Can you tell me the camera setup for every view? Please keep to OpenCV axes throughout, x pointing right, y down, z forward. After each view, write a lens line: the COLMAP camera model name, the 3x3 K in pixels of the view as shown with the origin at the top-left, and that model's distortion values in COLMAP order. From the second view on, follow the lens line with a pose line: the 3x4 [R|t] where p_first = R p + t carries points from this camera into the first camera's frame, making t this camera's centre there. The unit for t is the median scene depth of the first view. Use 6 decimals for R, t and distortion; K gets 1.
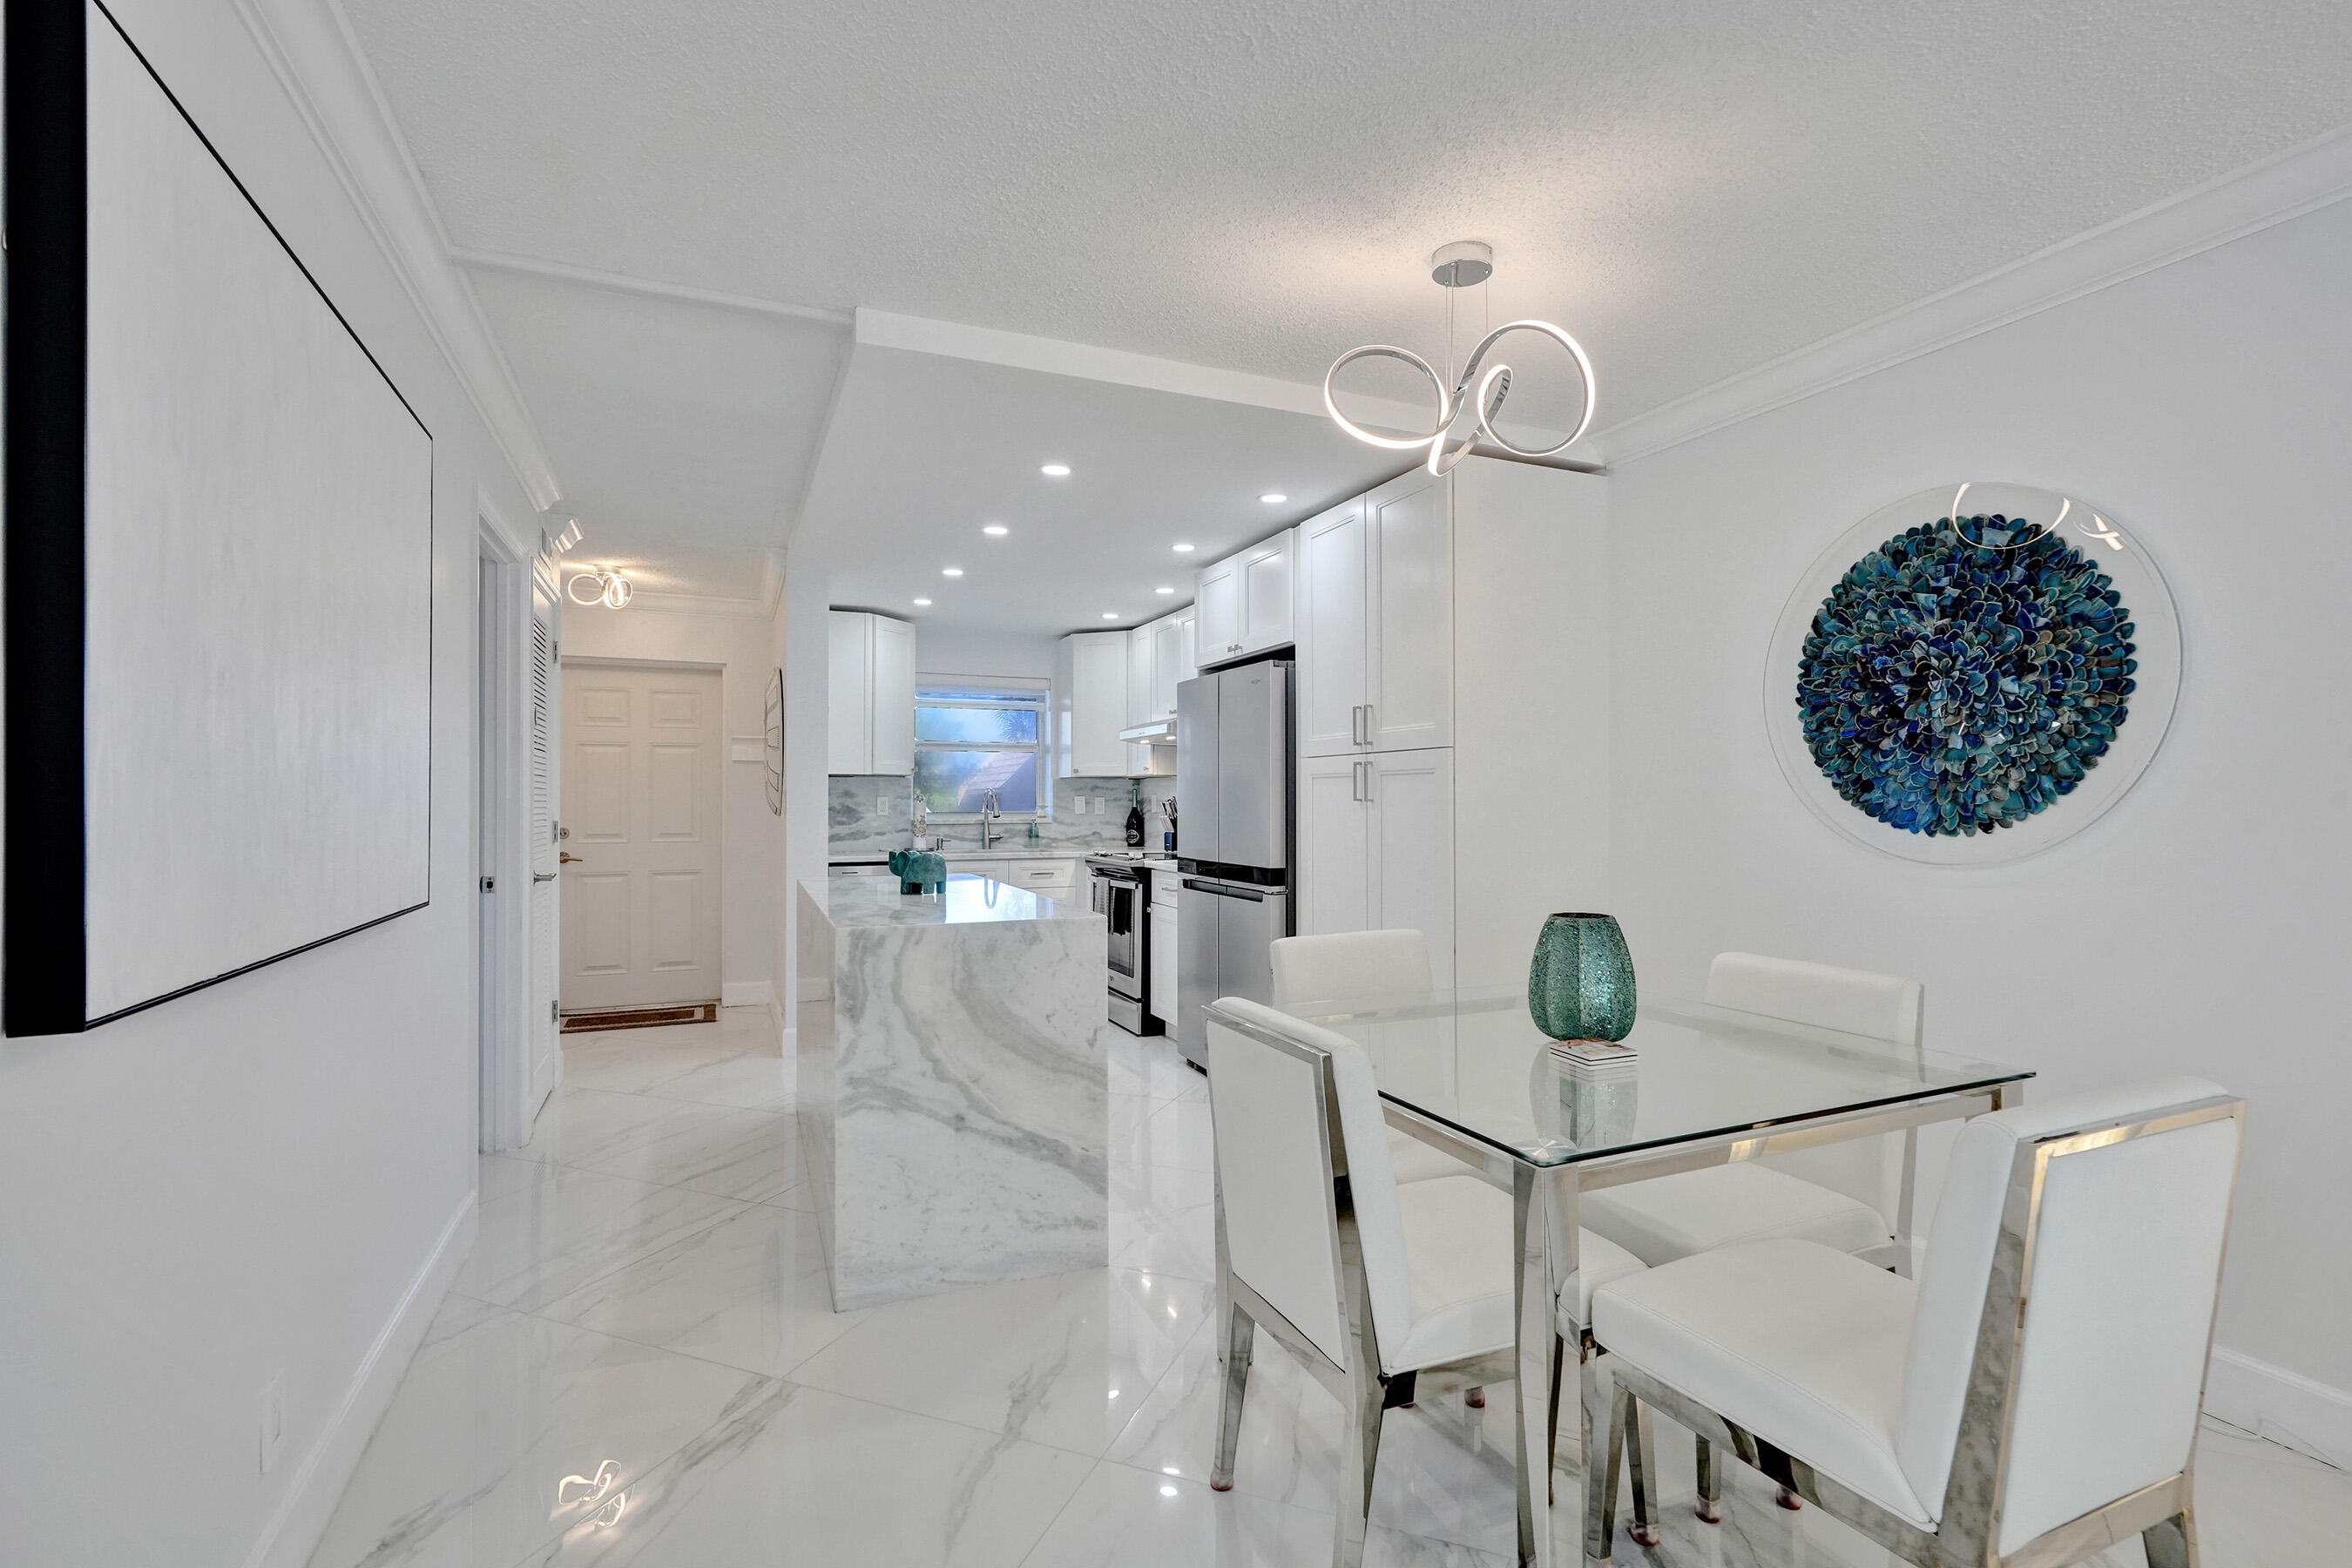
lens RADIAL K [[1080.9, 0, 1179.8], [0, 1080.9, 788.7], [0, 0, 1]] dist [0.004996, 0.001143]
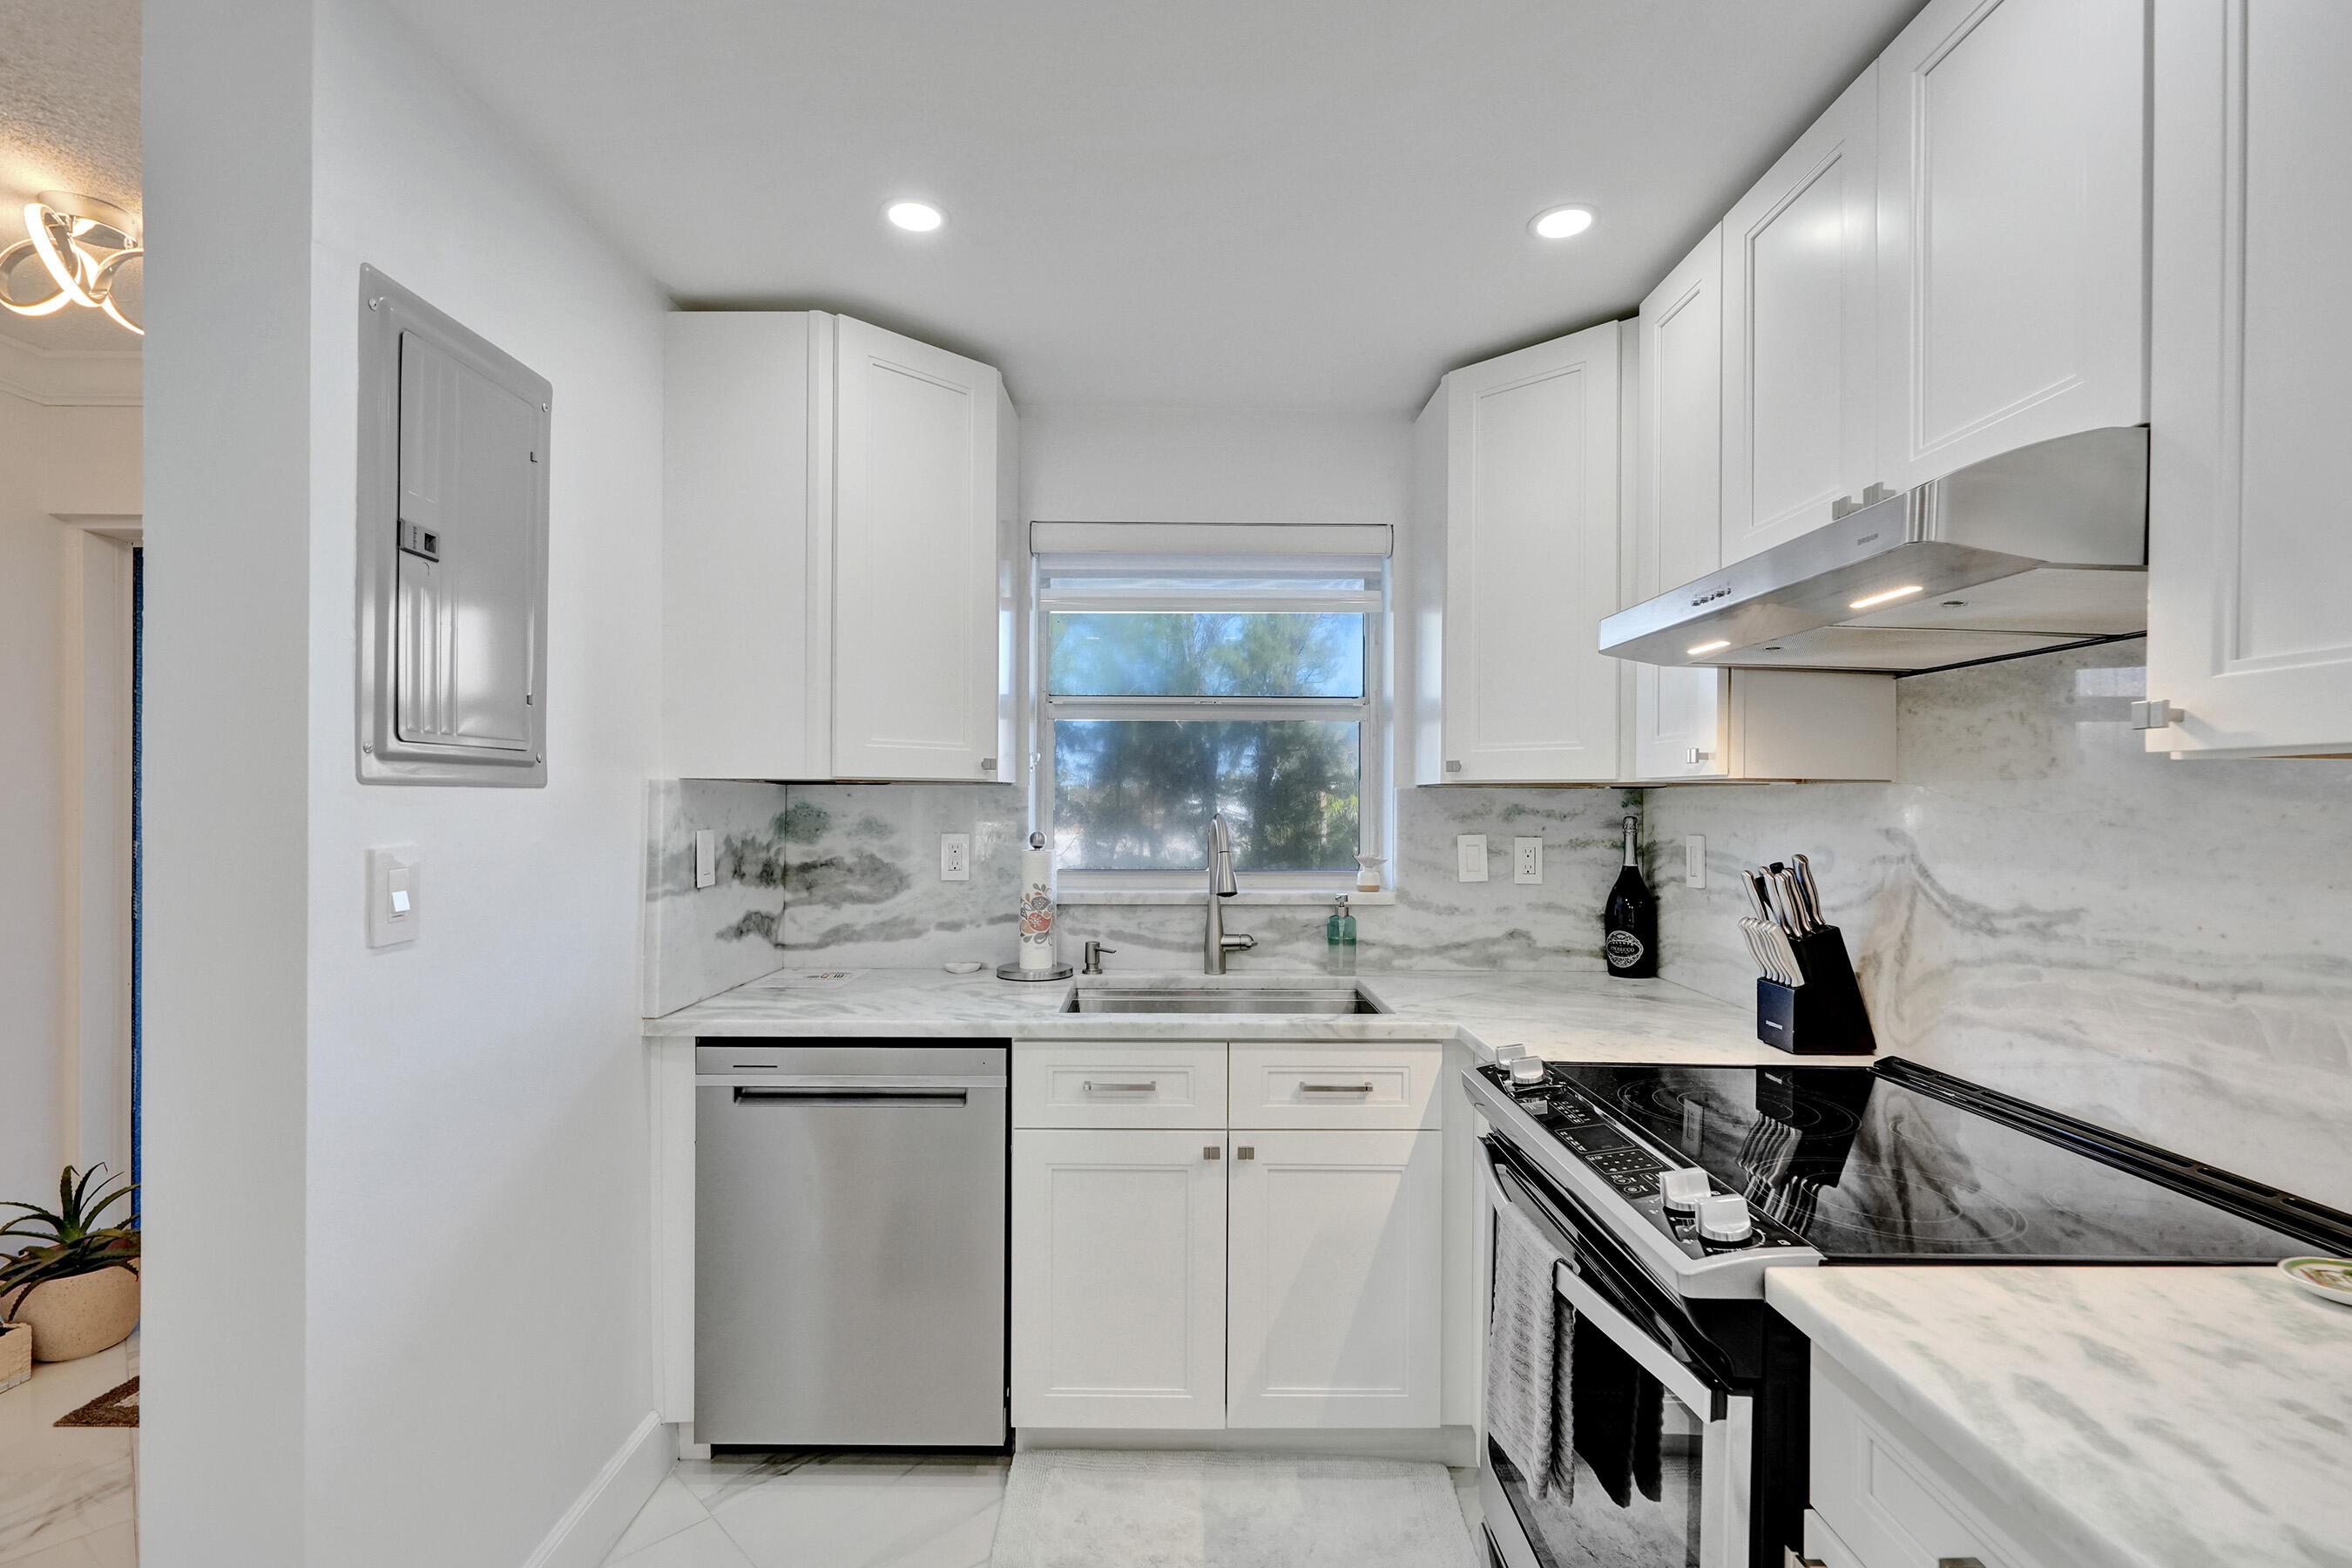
lens RADIAL K [[1080.9, 0, 1166.7], [0, 1080.9, 801.7], [0, 0, 1]] dist [0.004996, 0.001143]
pose [[0.916345, 0.007725, -0.400316, -0.101021], [-0.001862, 0.999885, 0.015032, -0.025227], [0.400386, -0.013030, 0.916254, 1.564650]]
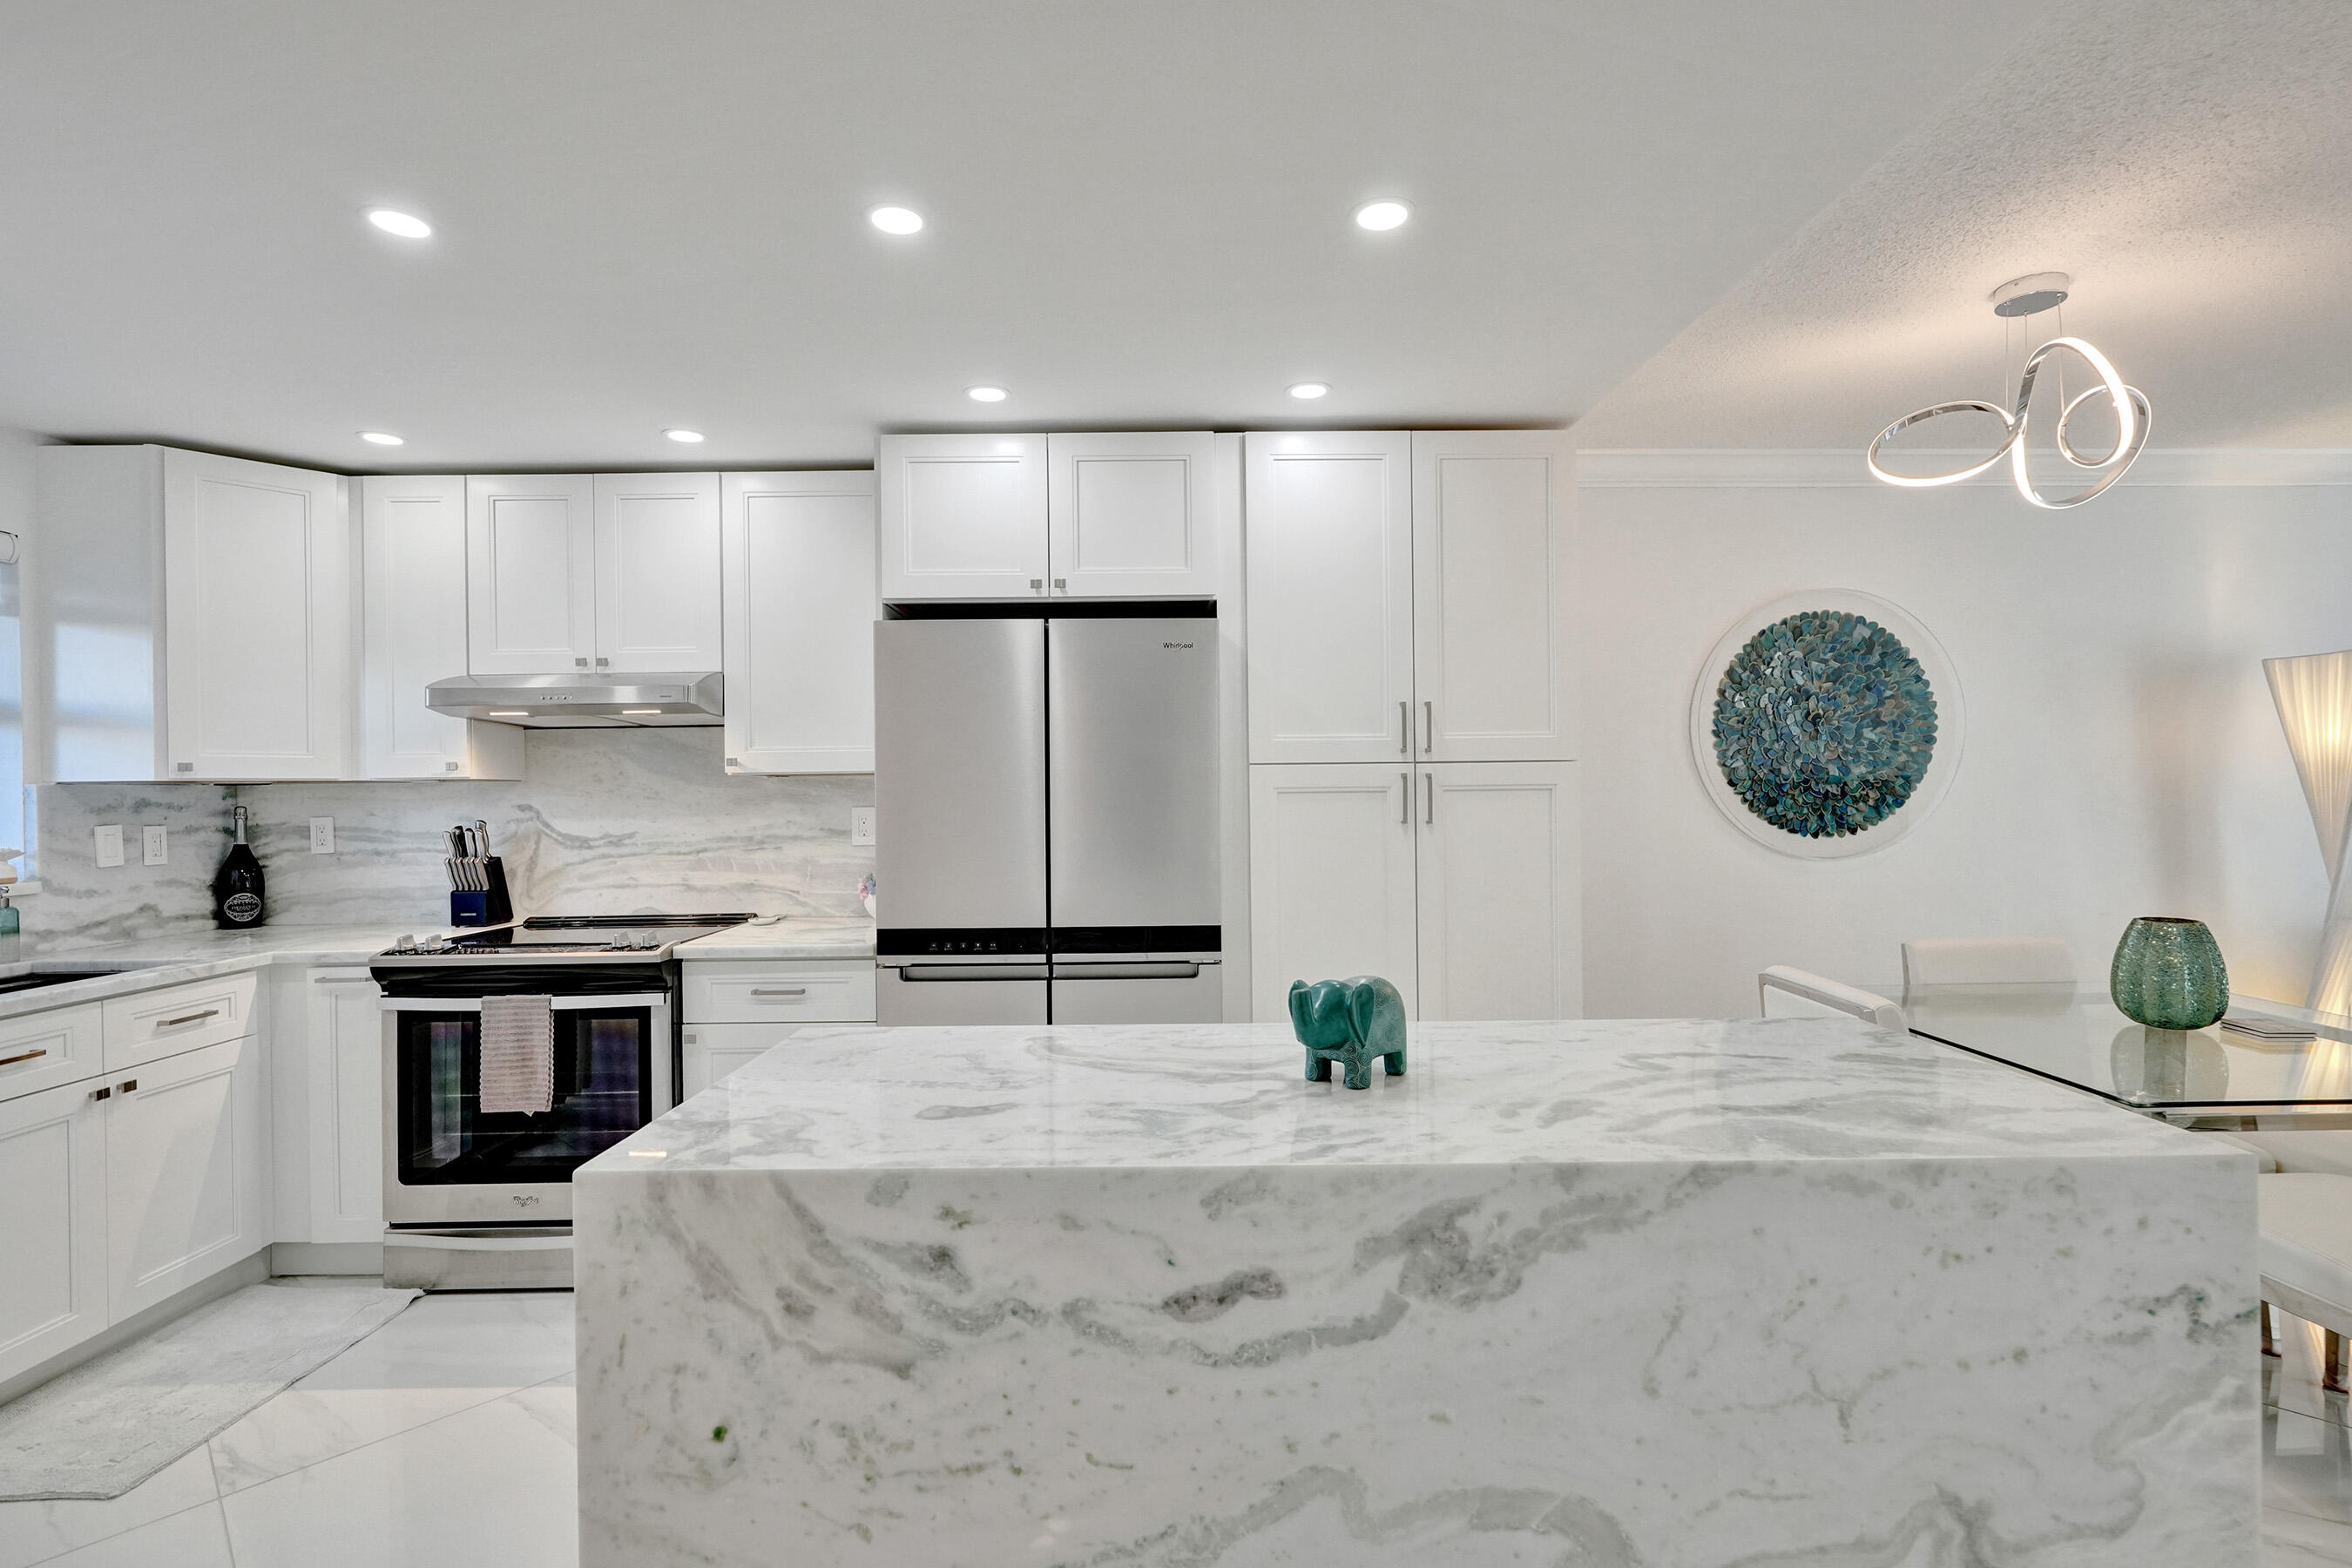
lens RADIAL K [[1080.9, 0, 1192.9], [0, 1080.9, 796.0], [0, 0, 1]] dist [0.004996, 0.001143]
pose [[0.384848, -0.006752, 0.922955, -0.823487], [0.000827, 0.999975, 0.006971, -0.018893], [-0.922980, -0.001919, 0.384844, 1.113609]]
